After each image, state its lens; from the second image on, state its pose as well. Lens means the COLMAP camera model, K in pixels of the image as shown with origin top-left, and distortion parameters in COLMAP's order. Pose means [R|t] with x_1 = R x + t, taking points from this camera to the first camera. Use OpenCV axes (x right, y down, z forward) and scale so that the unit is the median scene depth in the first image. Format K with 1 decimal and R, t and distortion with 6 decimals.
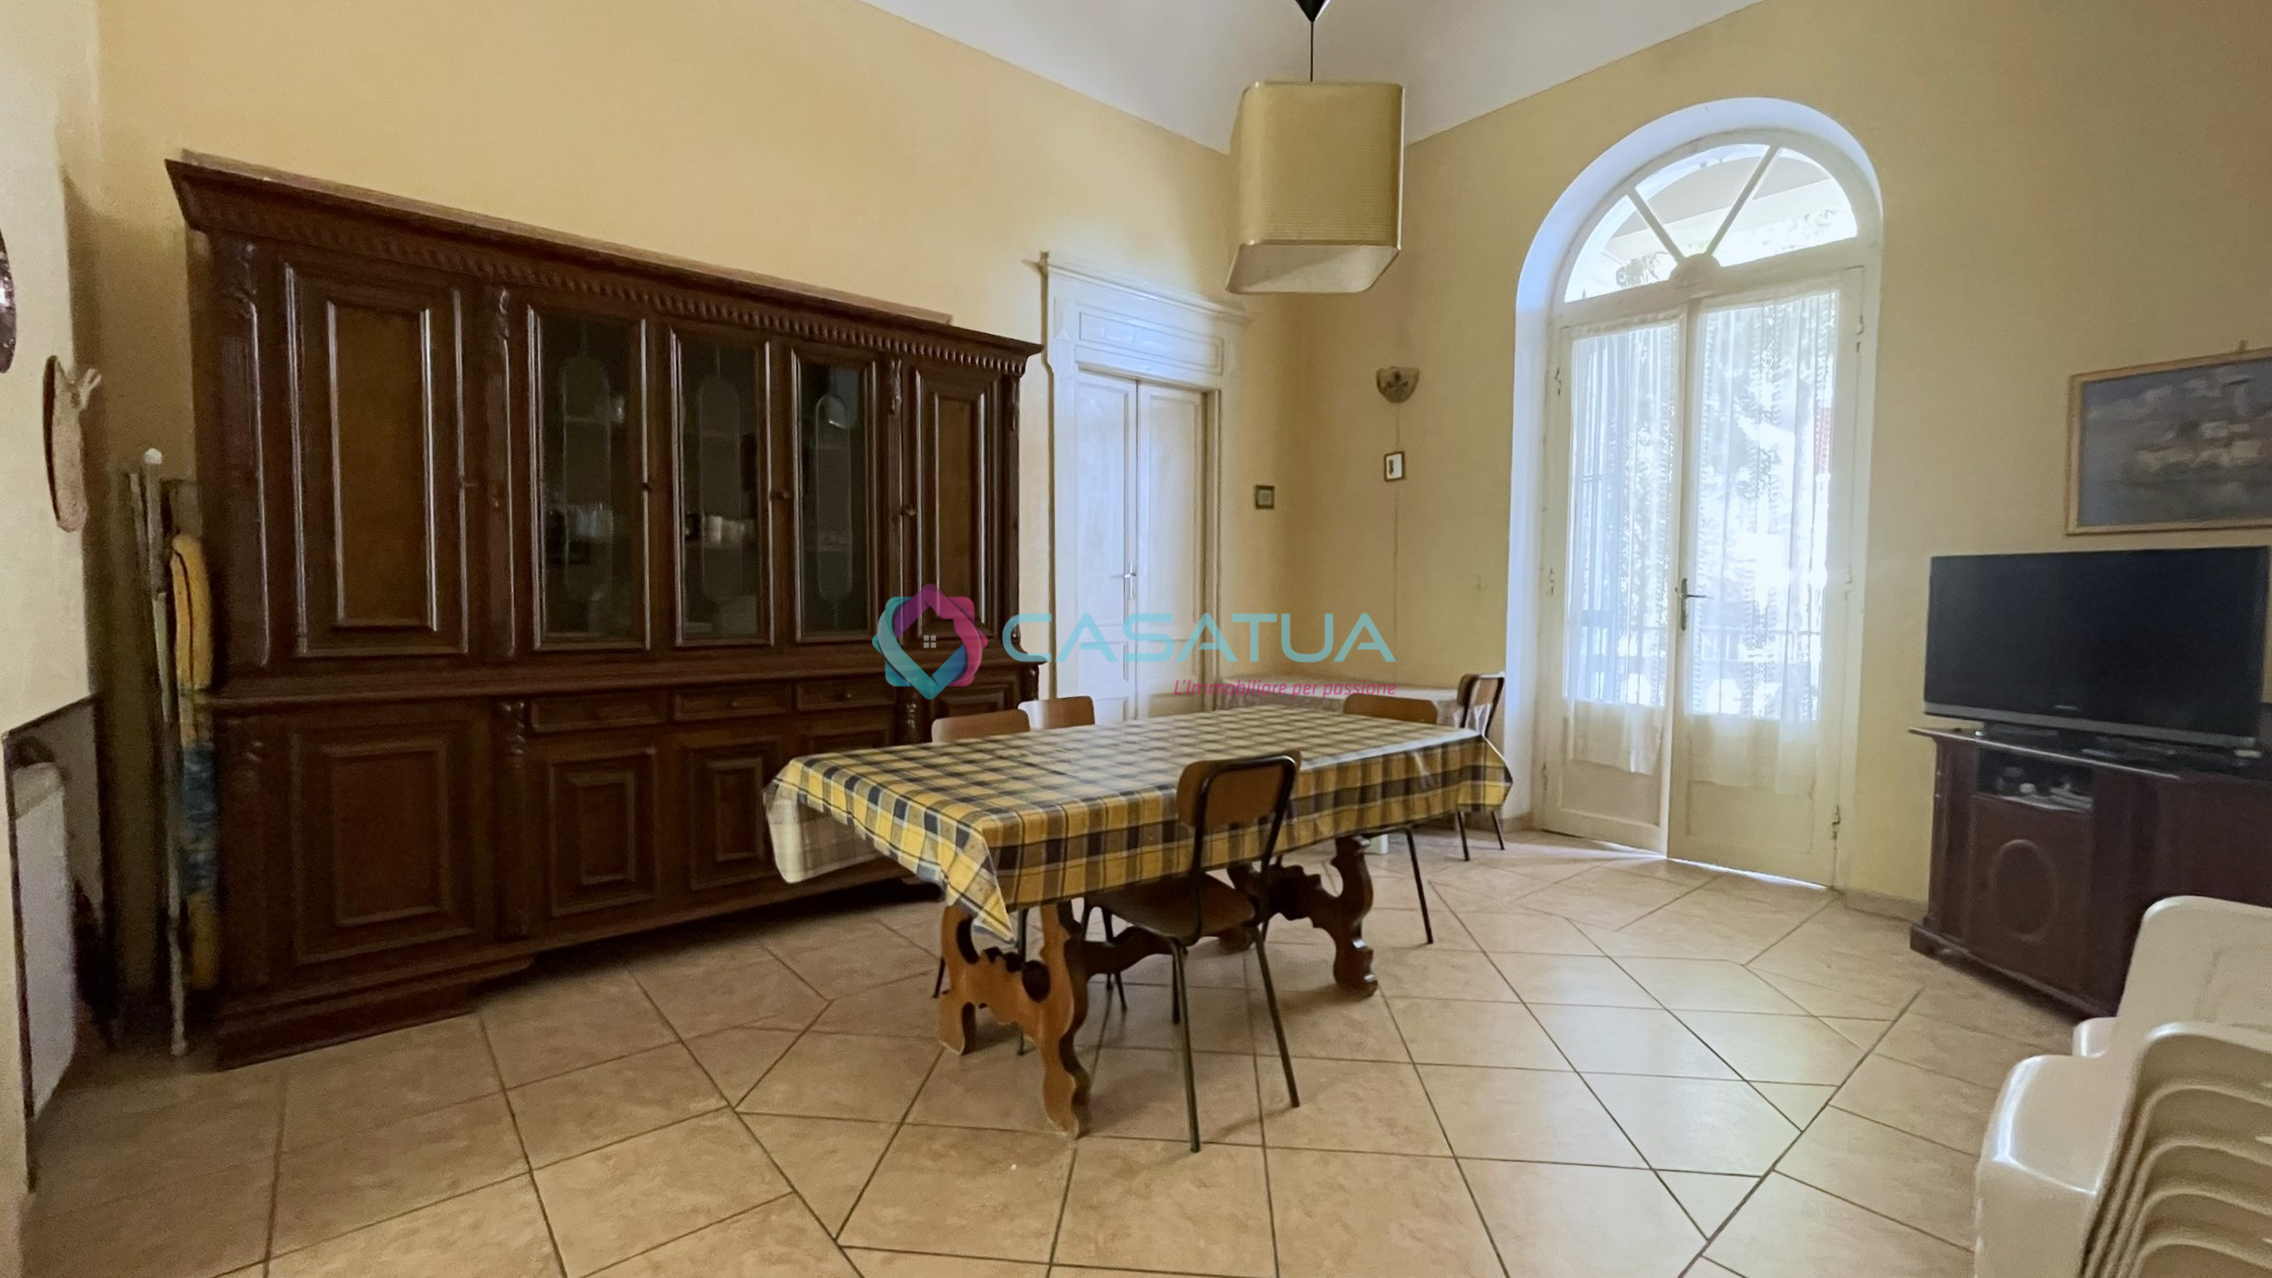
lens RADIAL K [[934.4, 0, 1137.0], [0, 934.4, 635.4], [0, 0, 1]] dist [0.000413, -0.000031]
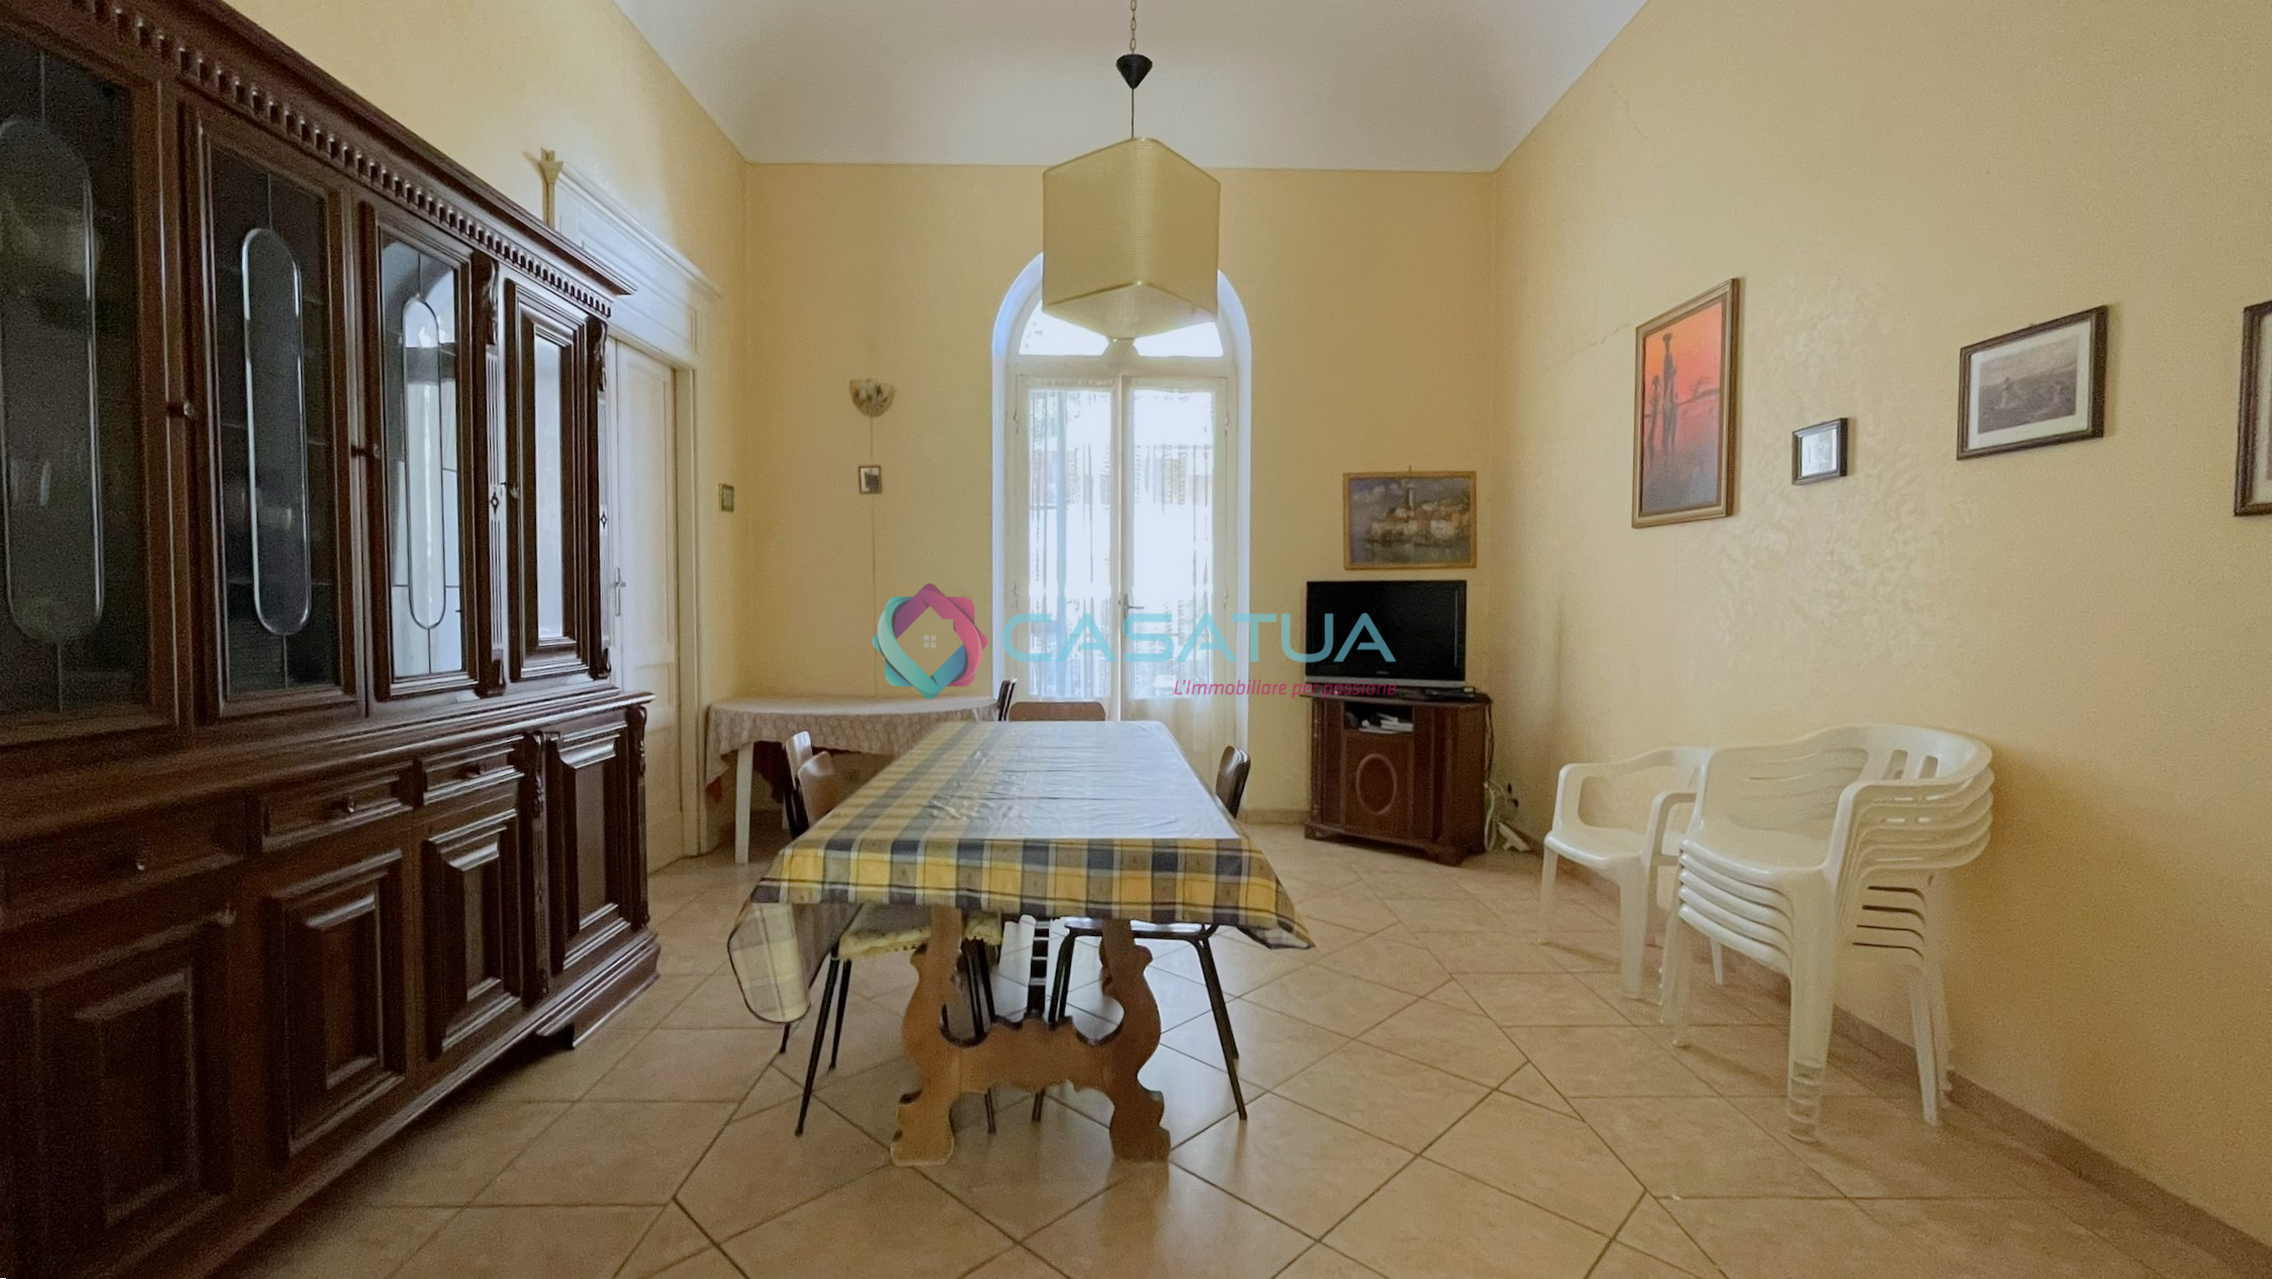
lens RADIAL K [[934.4, 0, 1131.5], [0, 934.4, 634.1], [0, 0, 1]] dist [0.000413, -0.000031]
pose [[0.636517, -0.028900, 0.770721, -0.524334], [0.036651, 0.999302, 0.007202, -0.017887], [-0.770392, 0.023664, 0.637132, 0.238183]]
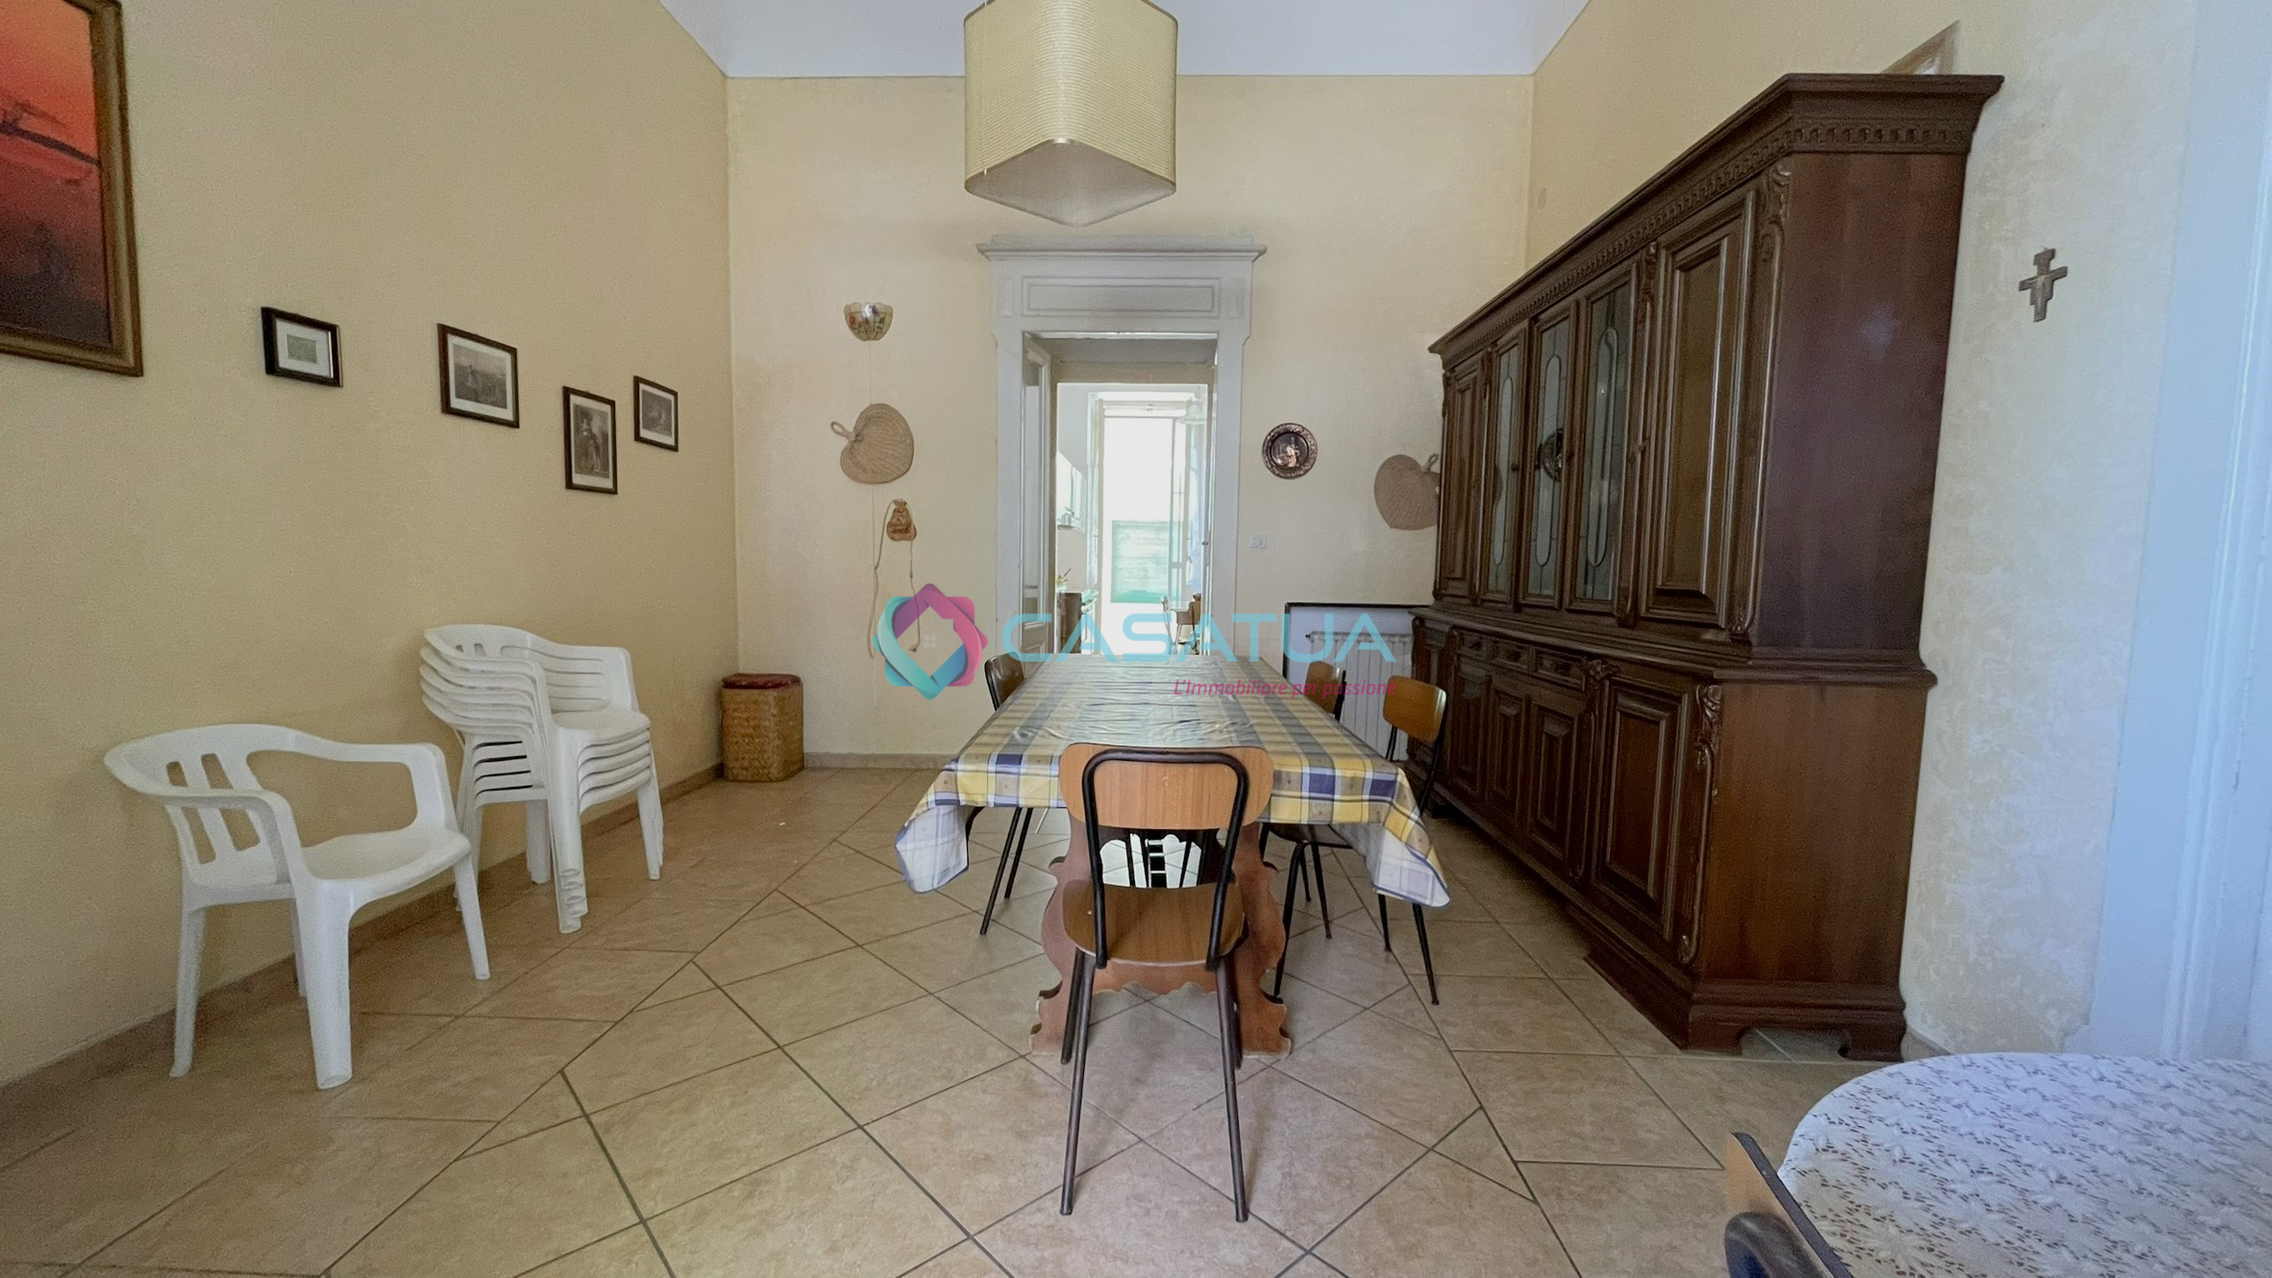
lens RADIAL K [[934.4, 0, 1129.2], [0, 934.4, 635.3], [0, 0, 1]] dist [0.000413, -0.000031]
pose [[-0.679624, 0.040947, -0.732417, 0.652486], [-0.057719, 0.992360, 0.109038, -0.044798], [0.731286, 0.116380, -0.672069, 1.330232]]
